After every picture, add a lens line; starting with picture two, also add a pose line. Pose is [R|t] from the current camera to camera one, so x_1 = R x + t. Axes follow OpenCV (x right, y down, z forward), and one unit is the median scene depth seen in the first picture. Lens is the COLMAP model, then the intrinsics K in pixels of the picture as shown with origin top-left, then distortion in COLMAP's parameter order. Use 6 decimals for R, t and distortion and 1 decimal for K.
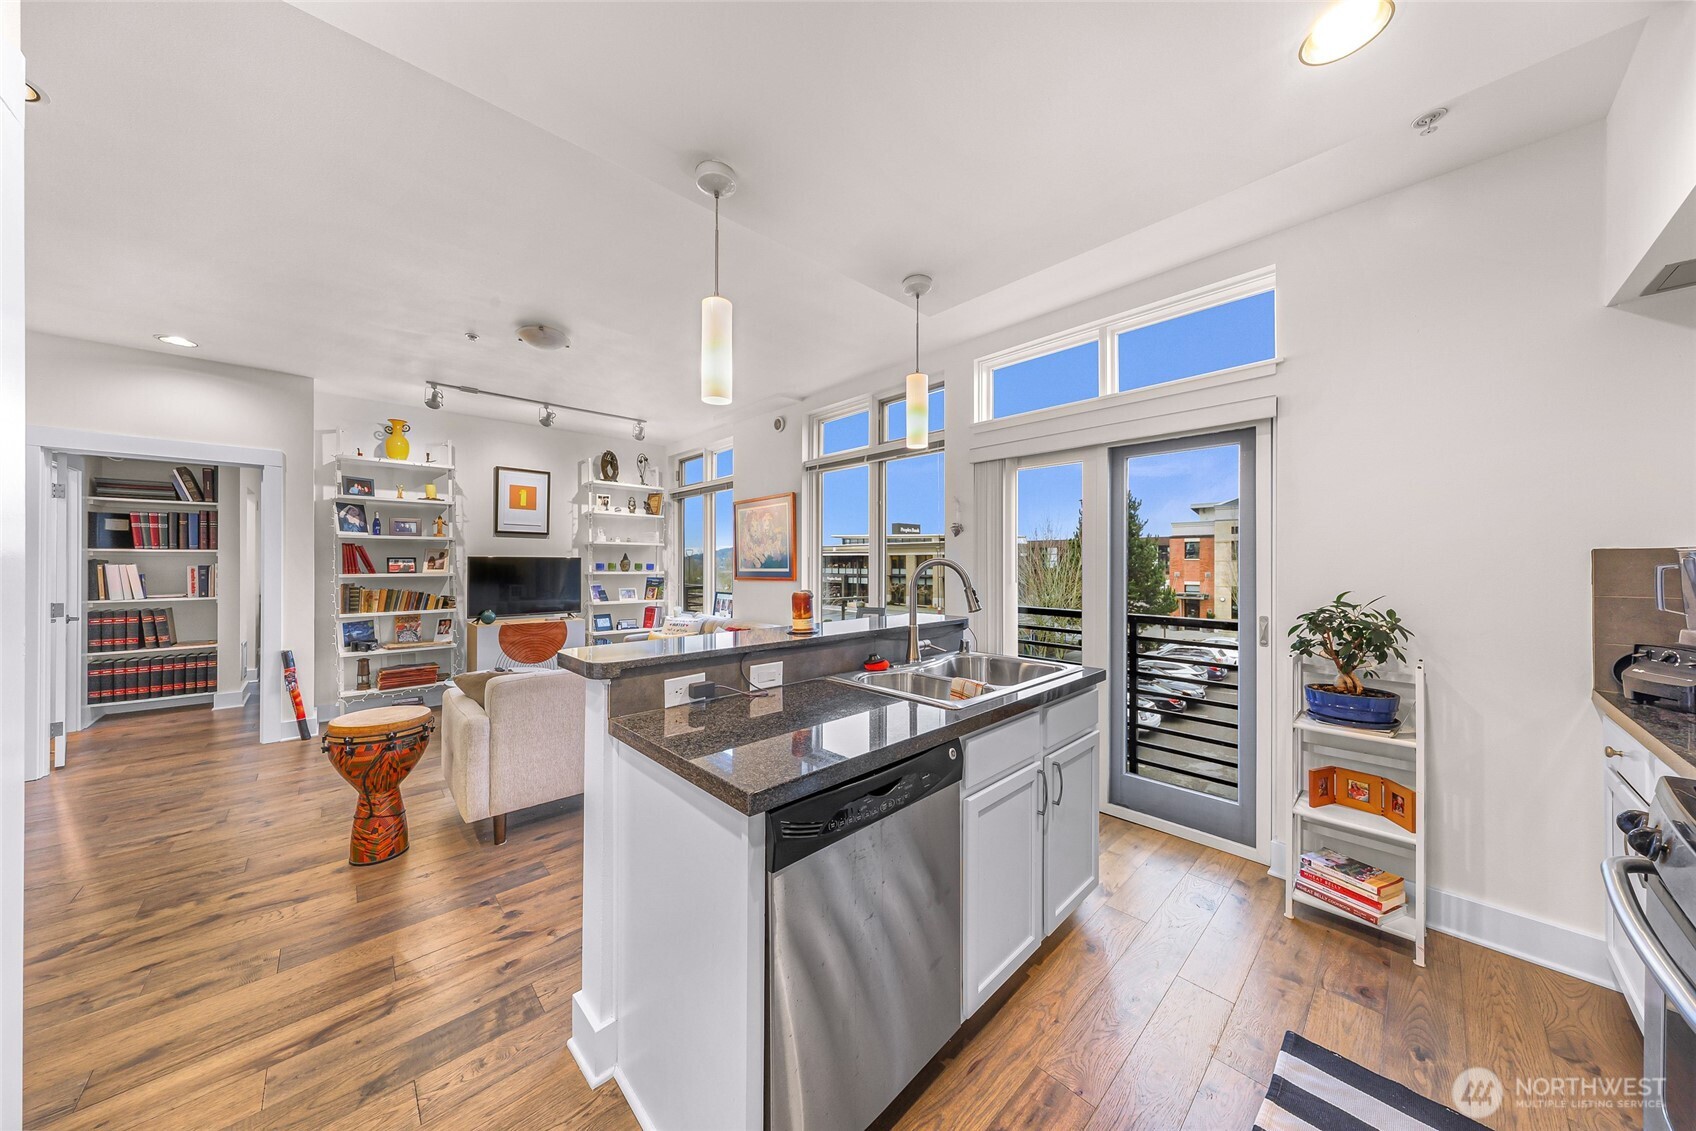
lens RADIAL K [[536.7, 0, 843.1], [0, 536.7, 560.7], [0, 0, 1]] dist [0.012090, -0.000707]
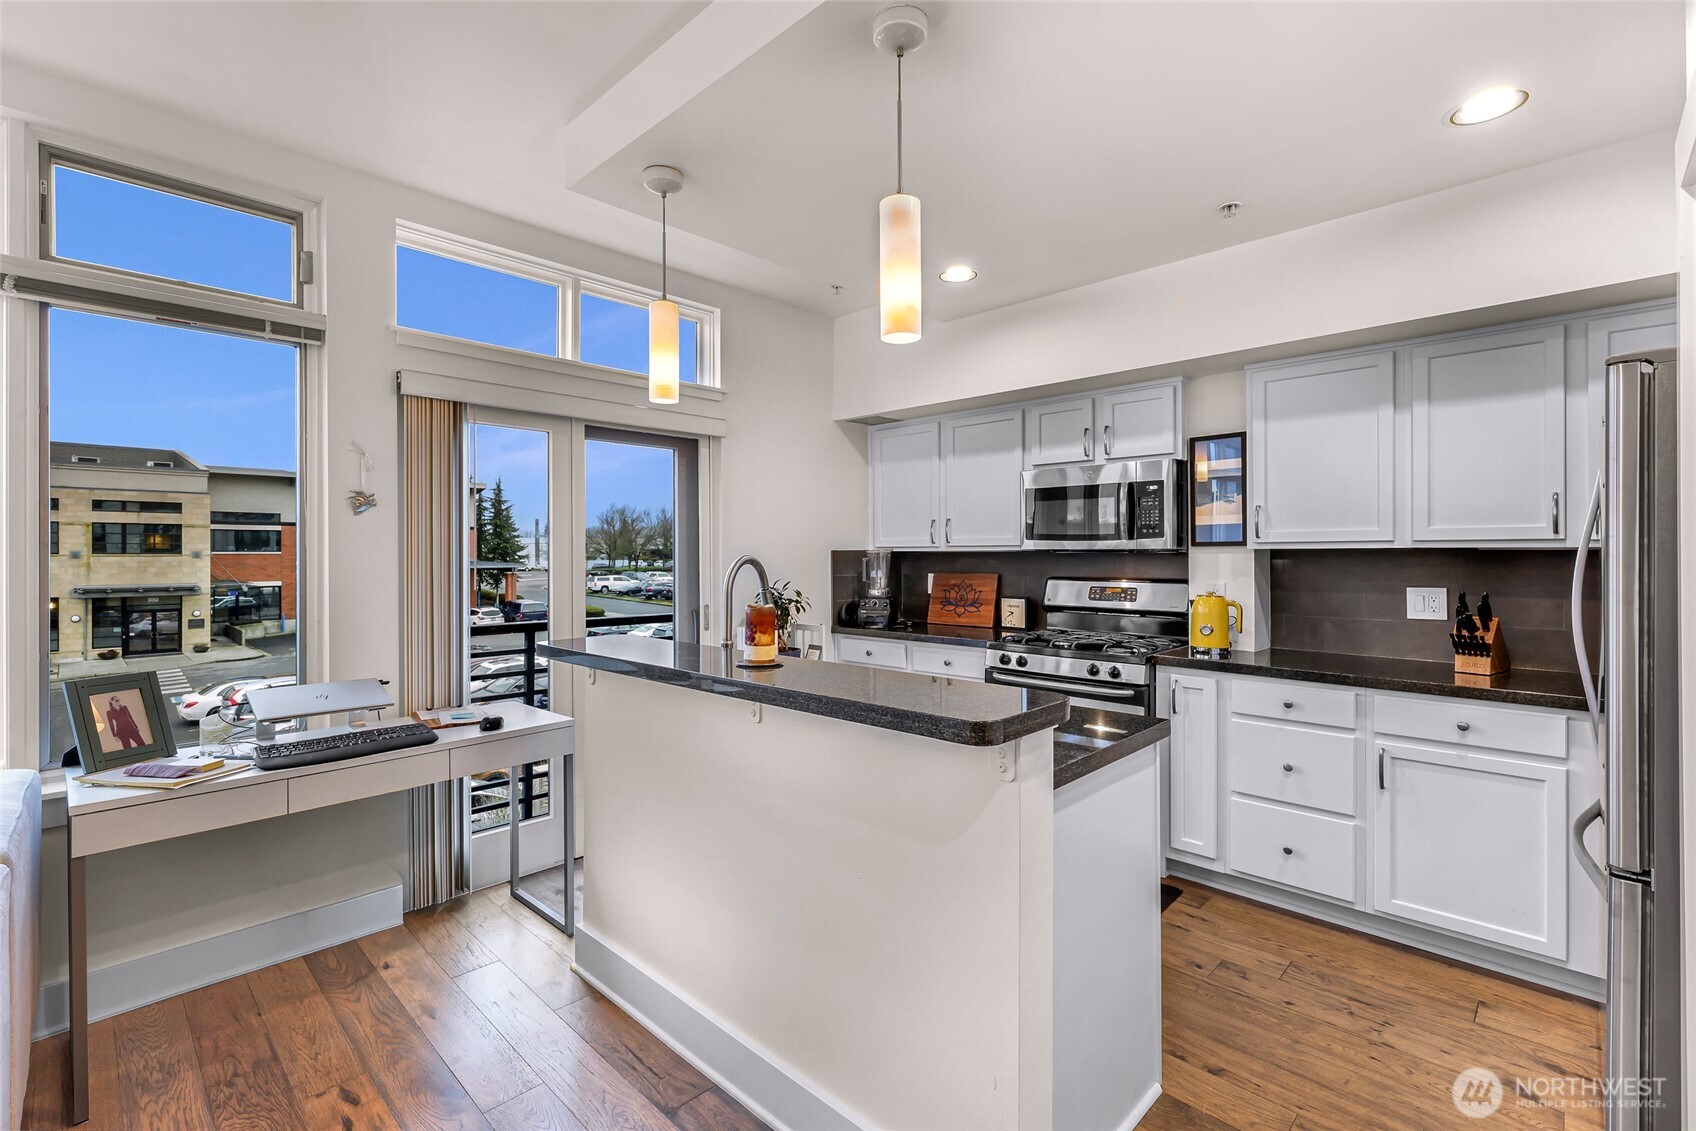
lens RADIAL K [[756.2, 0, 824.6], [0, 756.2, 553.8], [0, 0, 1]] dist [0.004309, 0.000405]
pose [[-0.021366, 0.000946, 0.999771, -0.453772], [-0.000314, 0.999999, -0.000953, -0.002266], [-0.999772, -0.000334, -0.021366, 0.412294]]
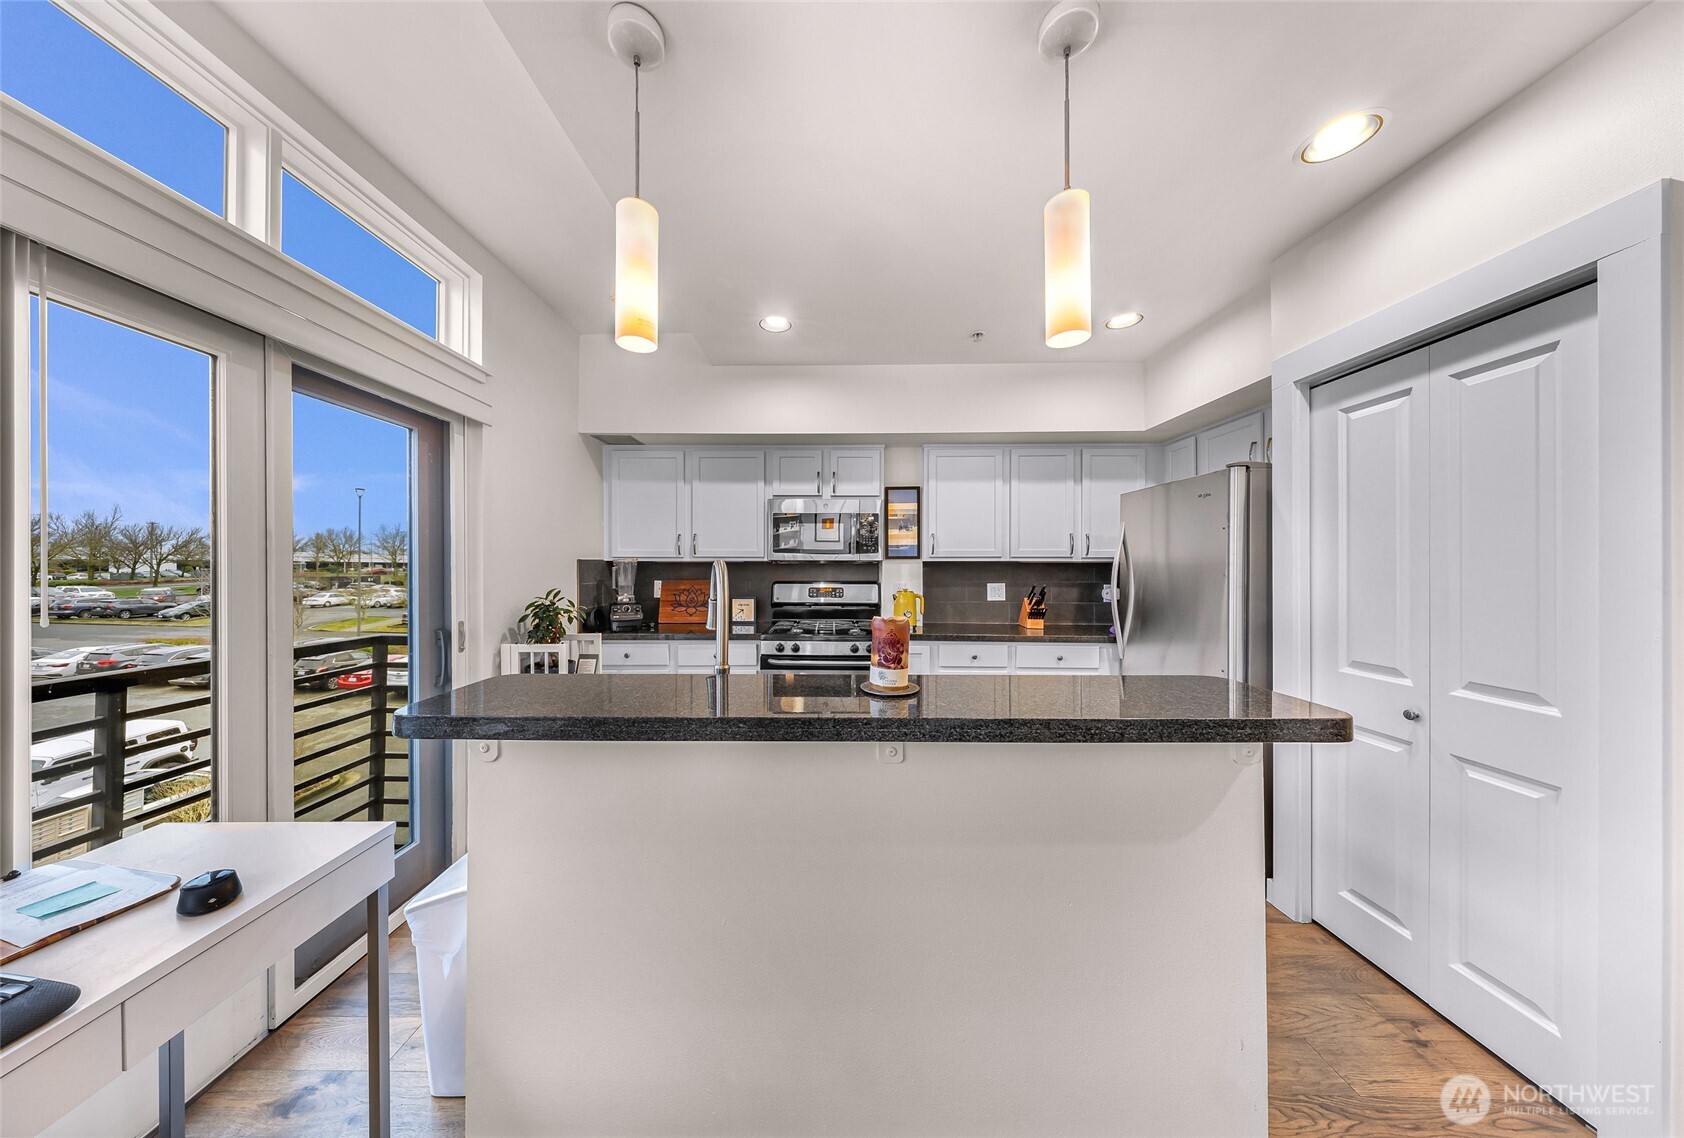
lens RADIAL K [[499.3, 0, 823.6], [0, 499.3, 568.0], [0, 0, 1]] dist [-0.000713, -0.000074]
pose [[-0.710618, -0.002077, 0.703575, -0.171898], [-0.002719, 0.999996, 0.000205, 0.002855], [-0.703573, -0.001768, -0.710621, 0.623726]]
